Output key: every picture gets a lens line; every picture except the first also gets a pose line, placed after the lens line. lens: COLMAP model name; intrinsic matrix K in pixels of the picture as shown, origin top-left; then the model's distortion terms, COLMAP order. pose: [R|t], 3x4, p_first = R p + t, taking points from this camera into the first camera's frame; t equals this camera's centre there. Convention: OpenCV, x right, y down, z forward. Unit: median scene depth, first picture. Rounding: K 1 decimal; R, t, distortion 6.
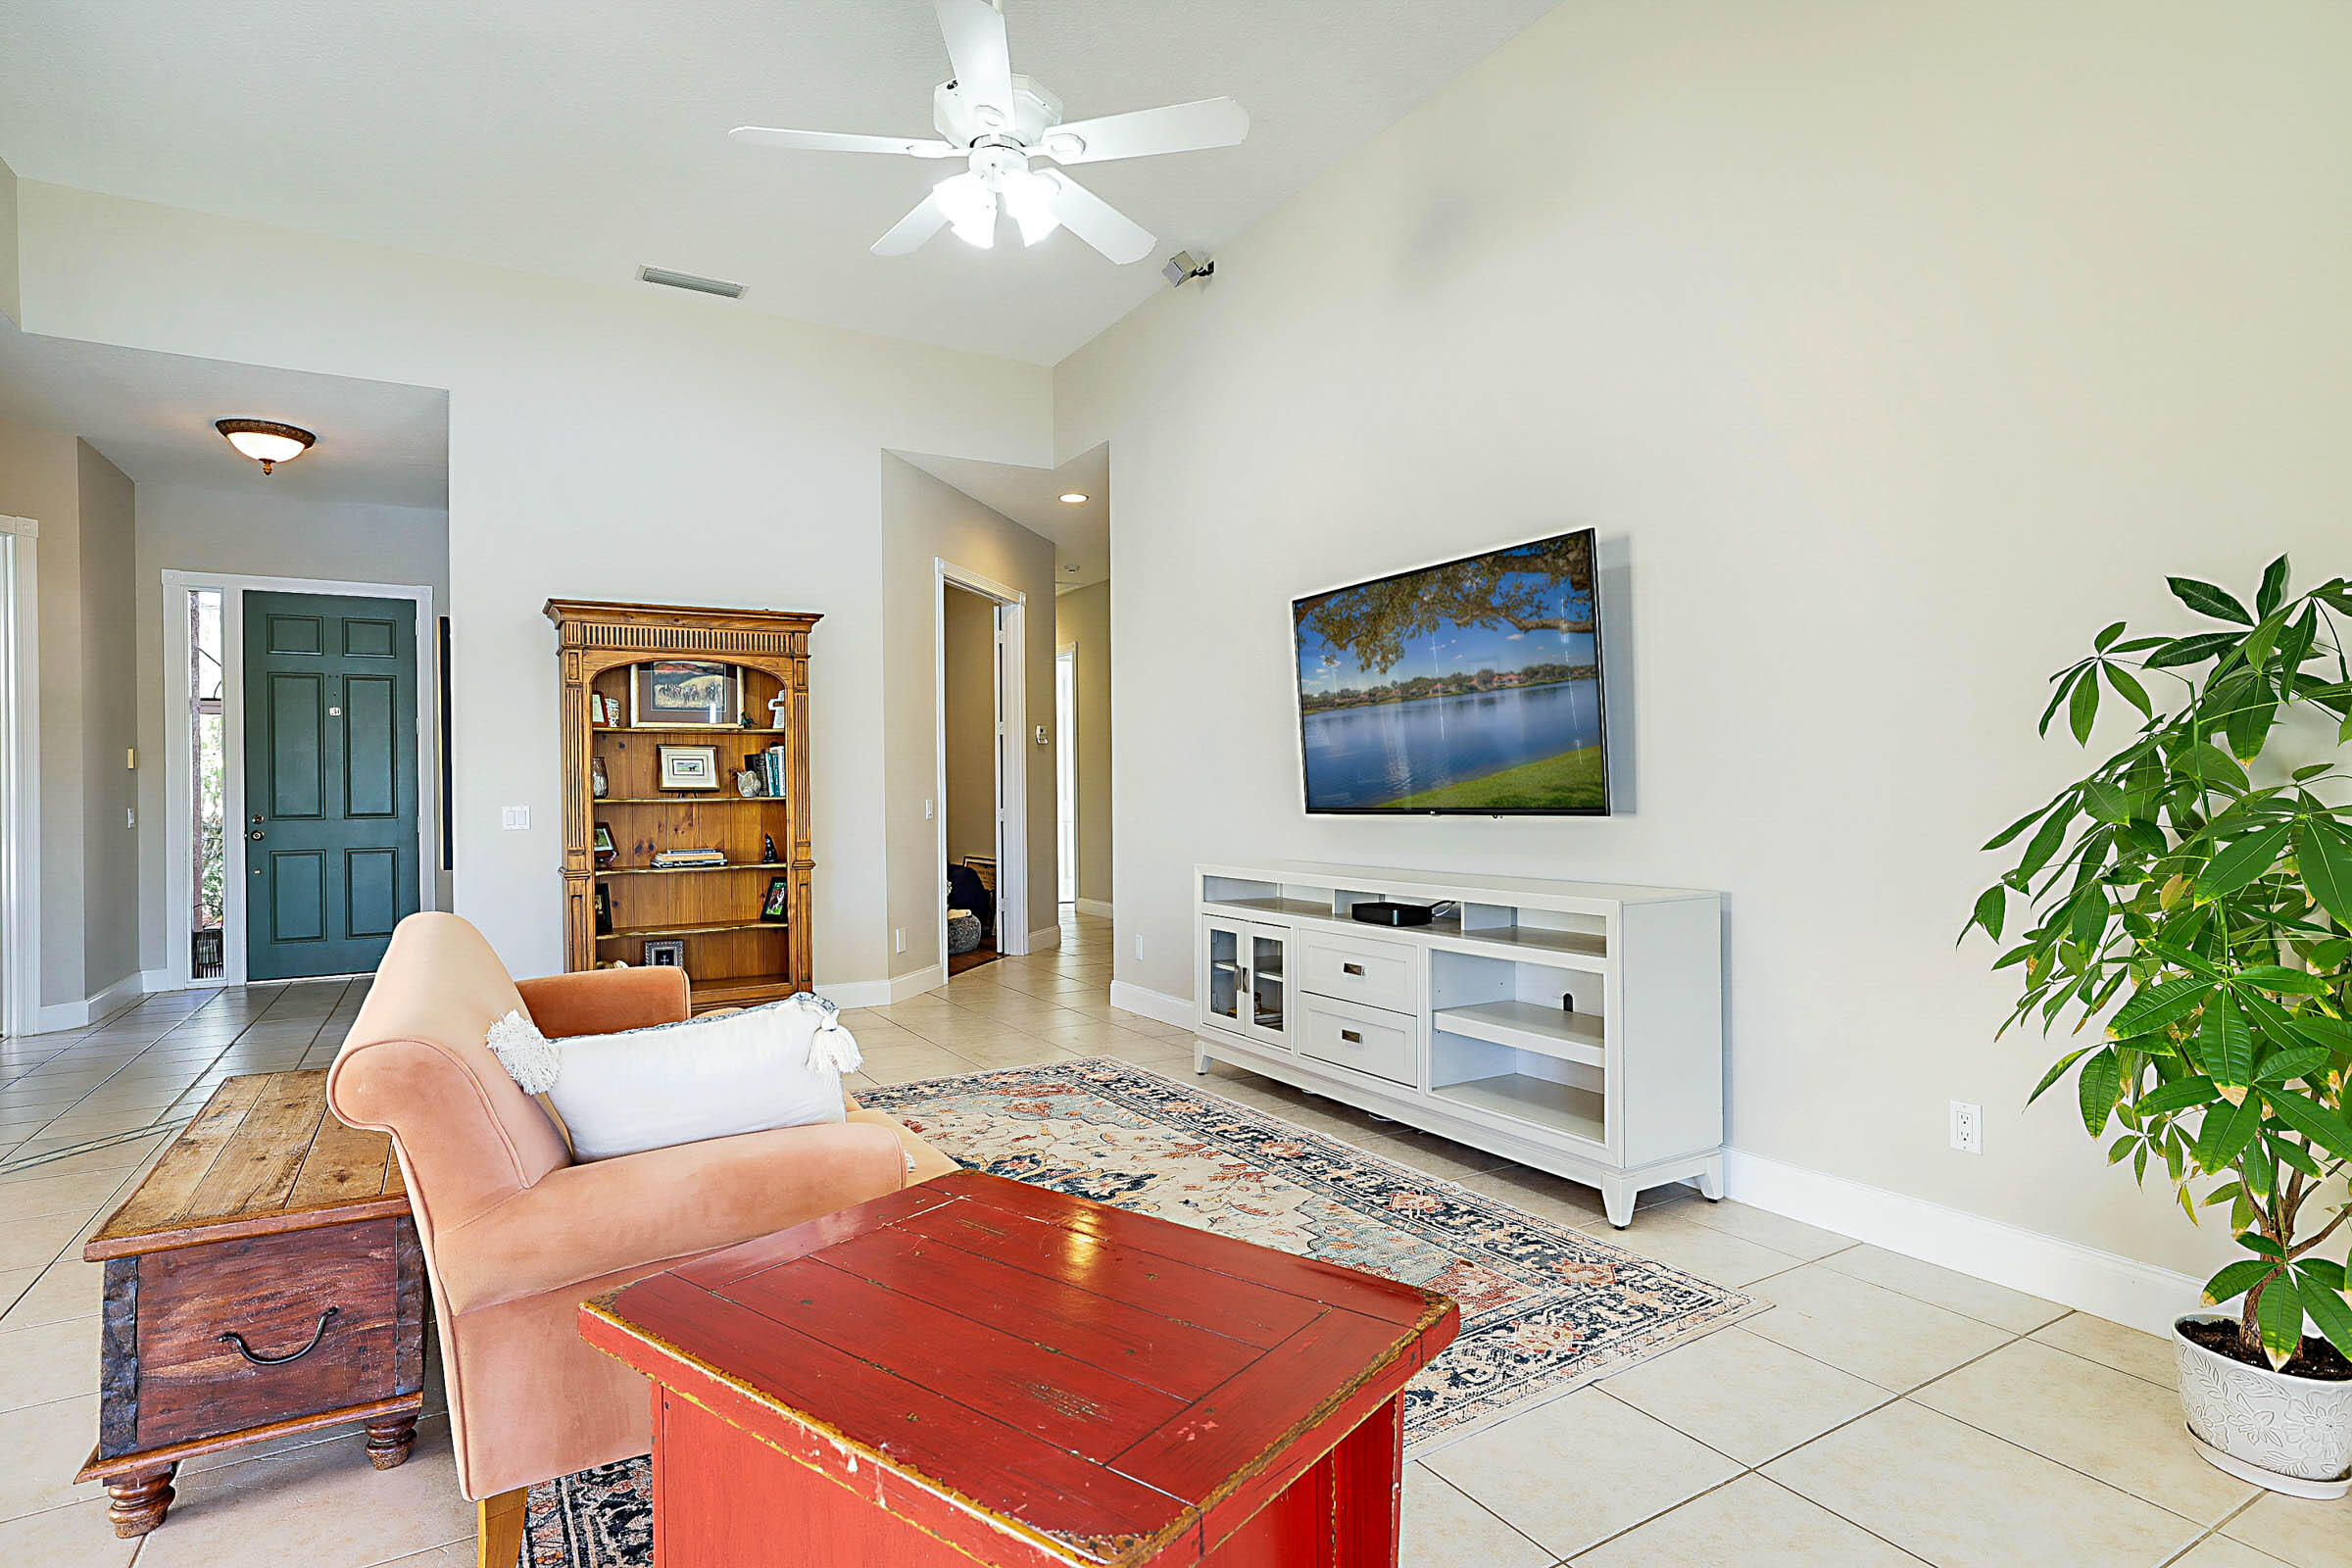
lens RADIAL K [[1207.8, 0, 1176.0], [0, 1207.8, 784.0], [0, 0, 1]] dist [-0.019373, 0.000494]
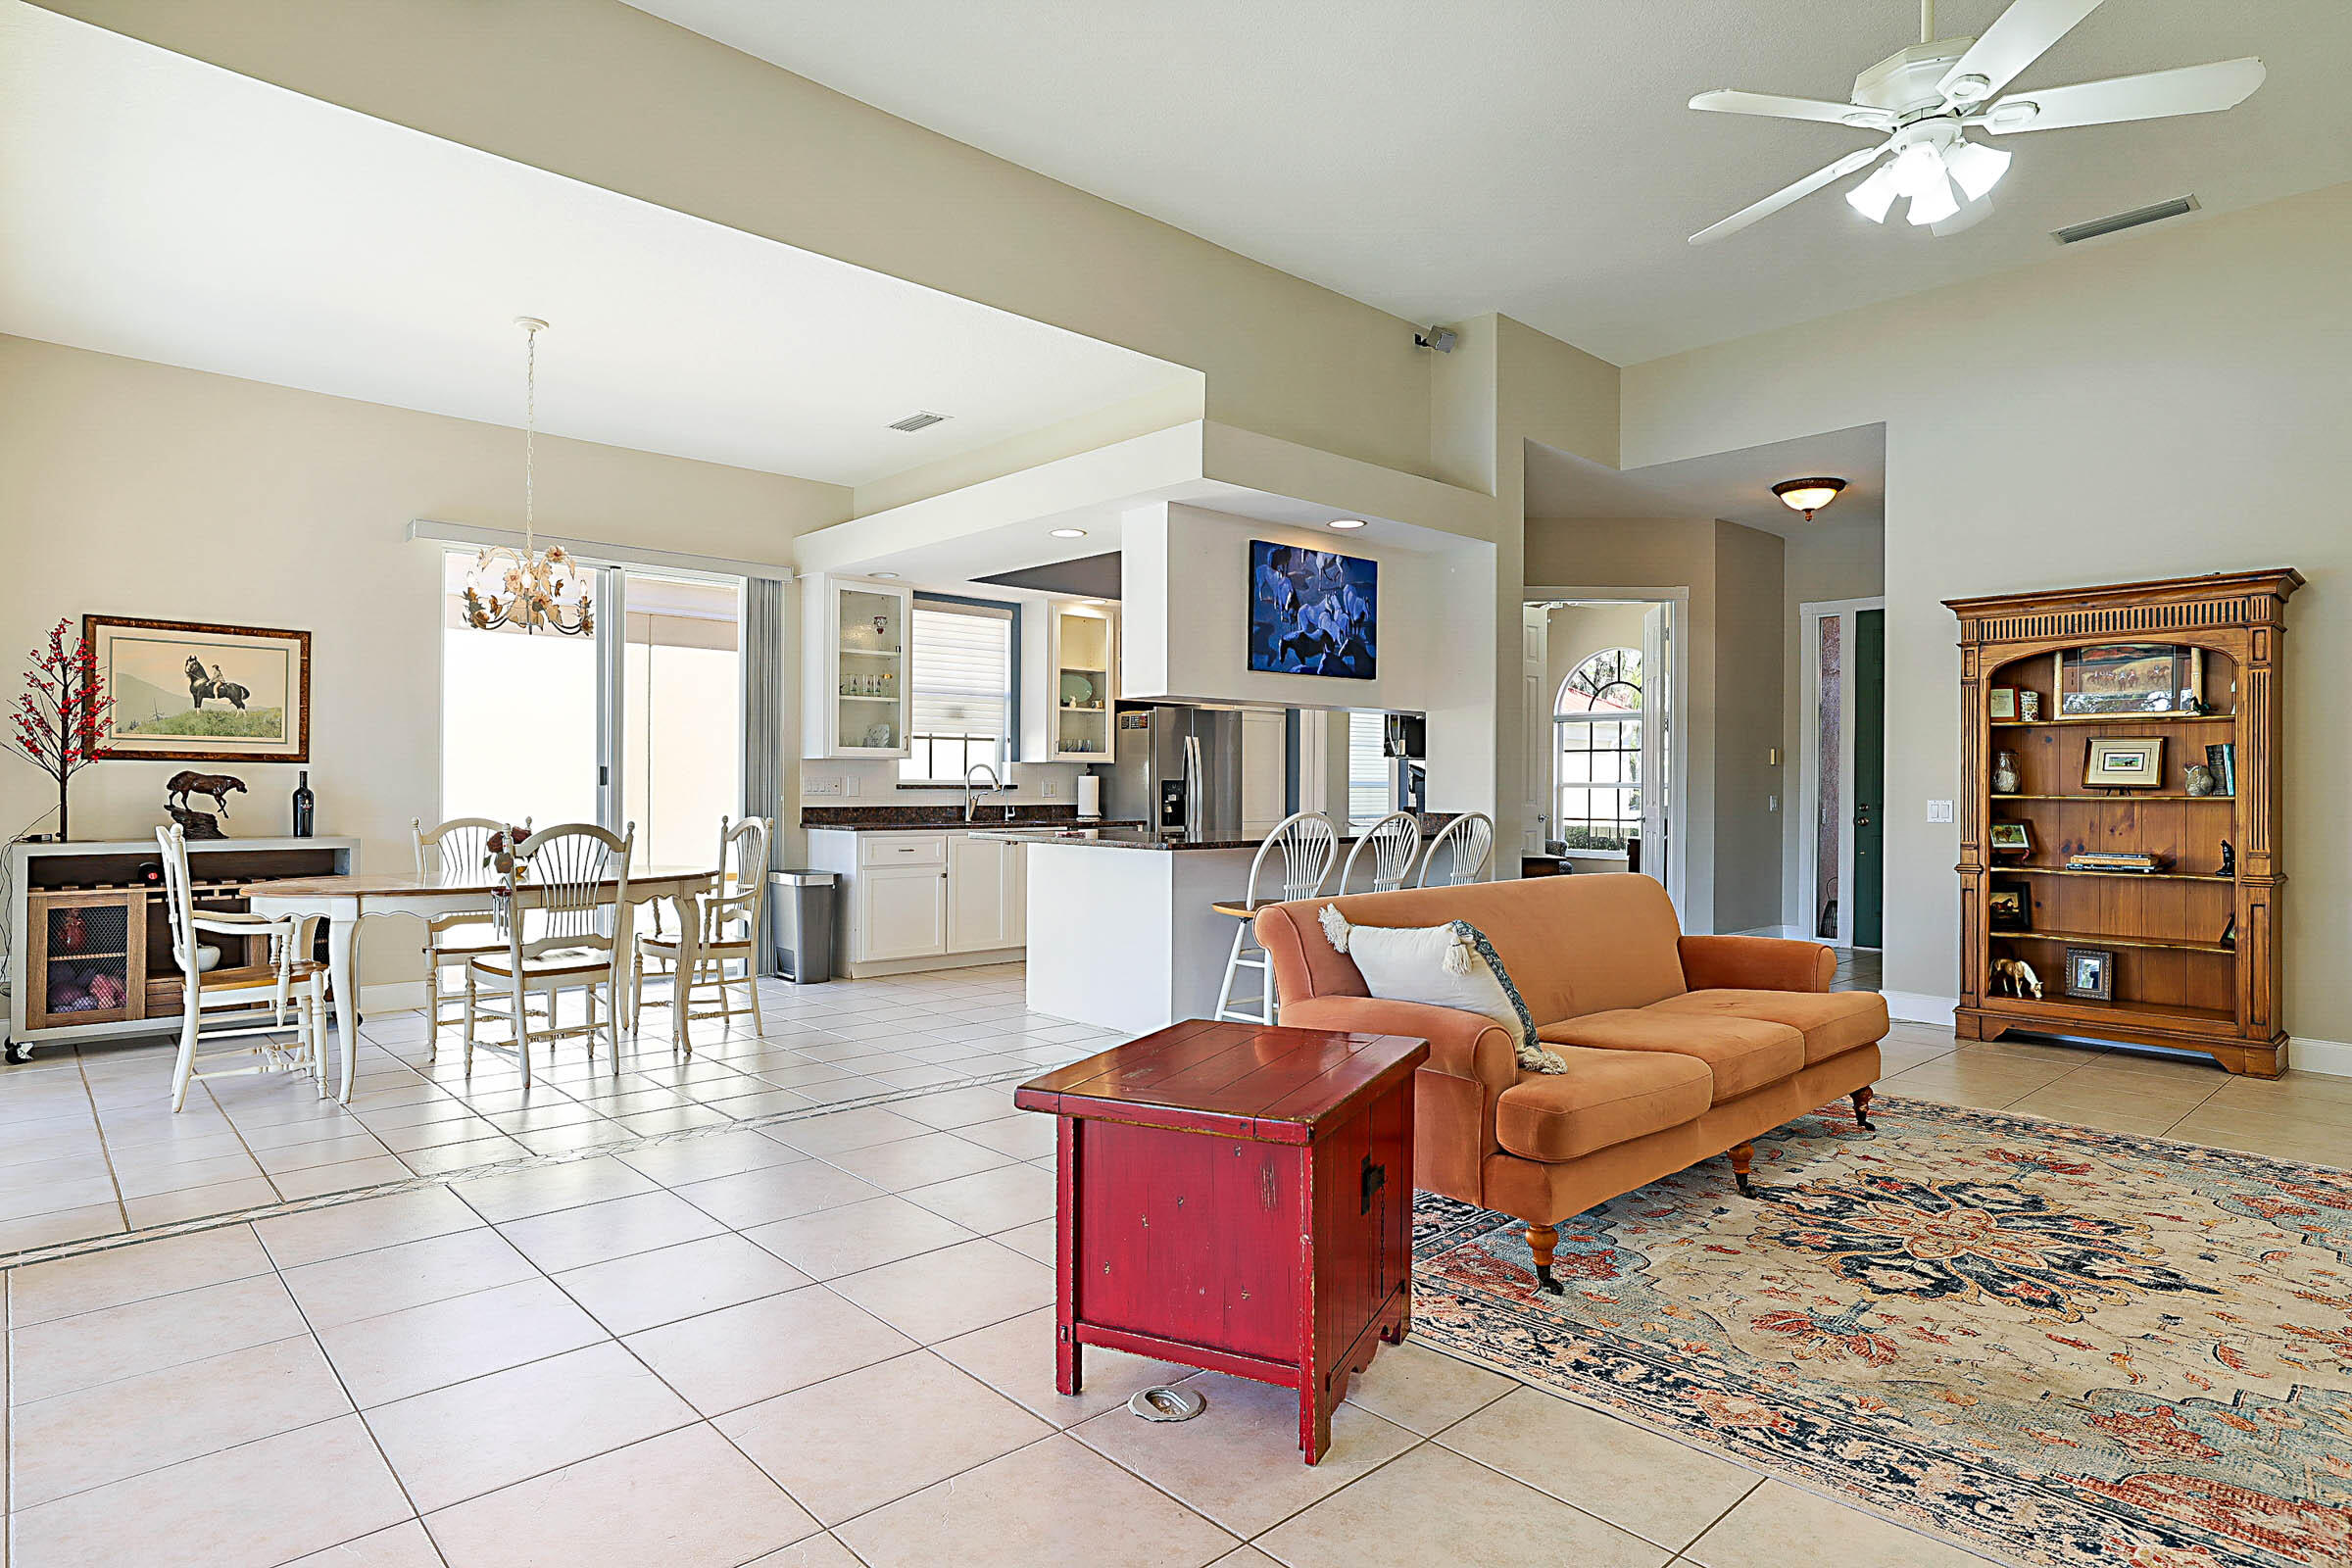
lens RADIAL K [[1287.3, 0, 1176.0], [0, 1287.3, 784.0], [0, 0, 1]] dist [0.000994, 0.000633]
pose [[0.201297, 0.010371, -0.979475, 0.402723], [-0.006670, 0.999935, 0.009217, -0.001450], [0.979508, 0.004678, 0.201353, 0.114880]]
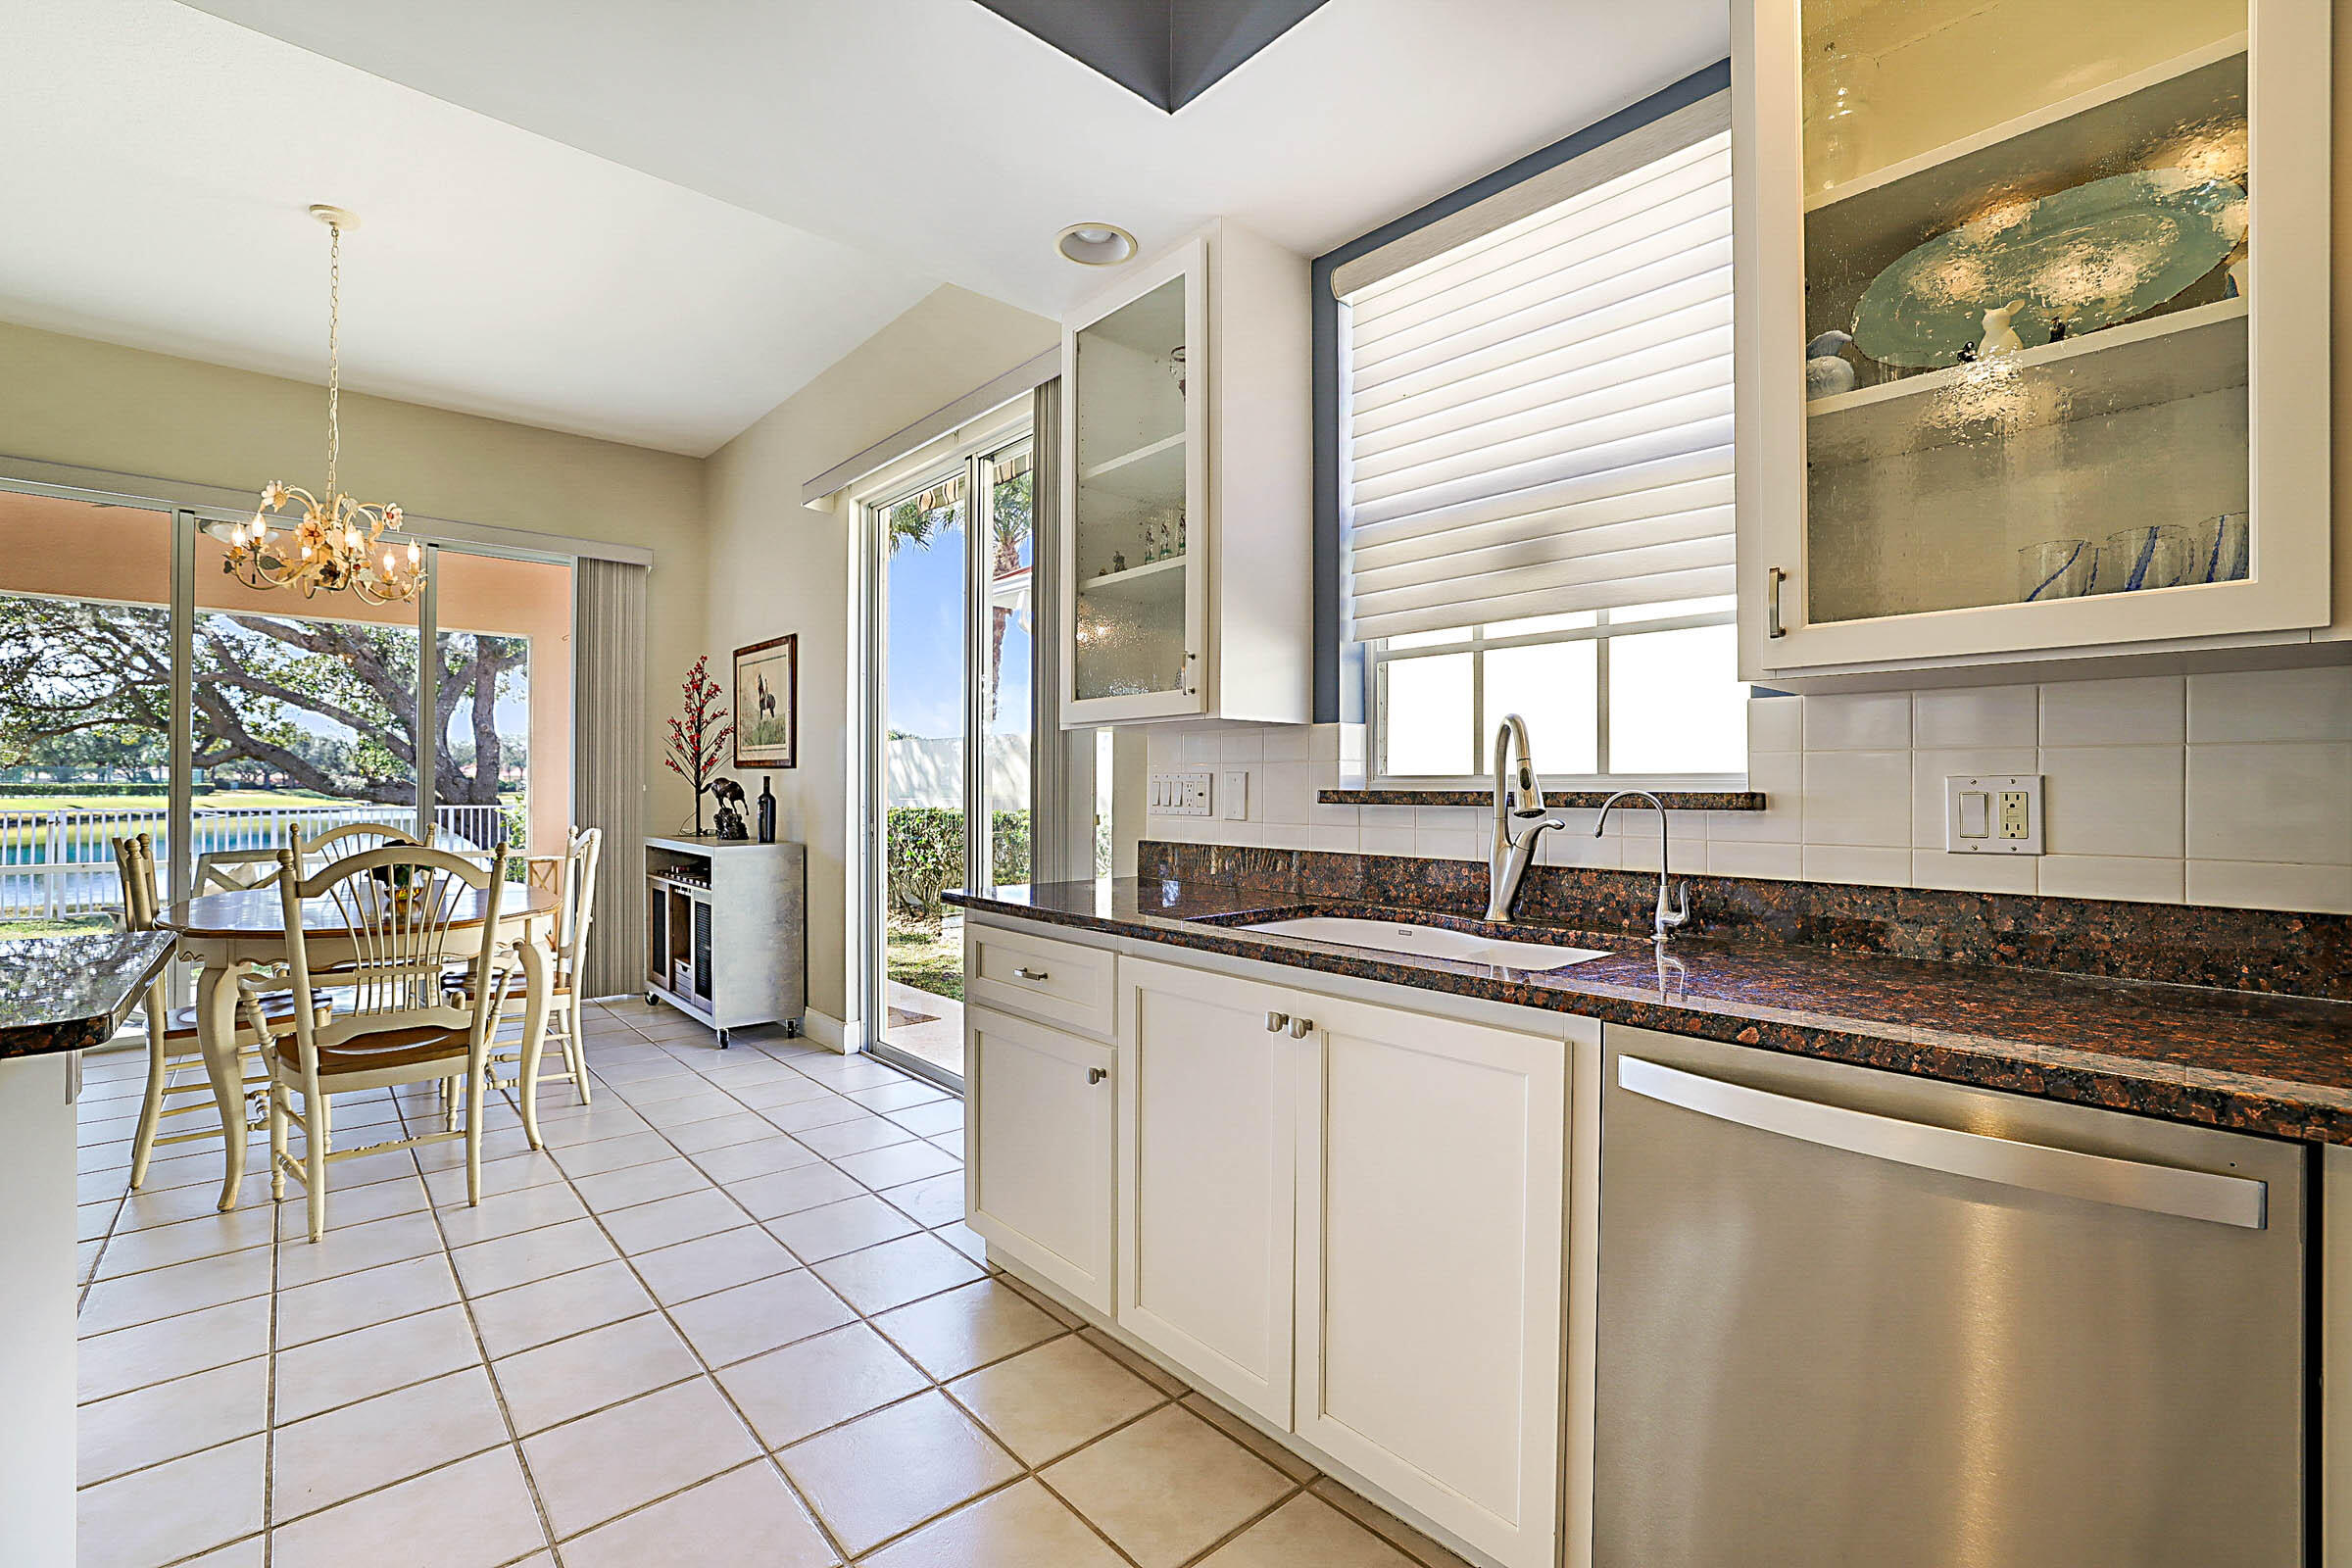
lens RADIAL K [[1010.1, 0, 1176.0], [0, 1010.1, 784.0], [0, 0, 1]] dist [0.000054, 0.000072]
pose [[-0.982113, 0.007281, -0.188154, -1.290750], [0.007300, 0.999973, 0.000595, 0.013884], [0.188153, -0.000790, -0.982139, 0.588124]]
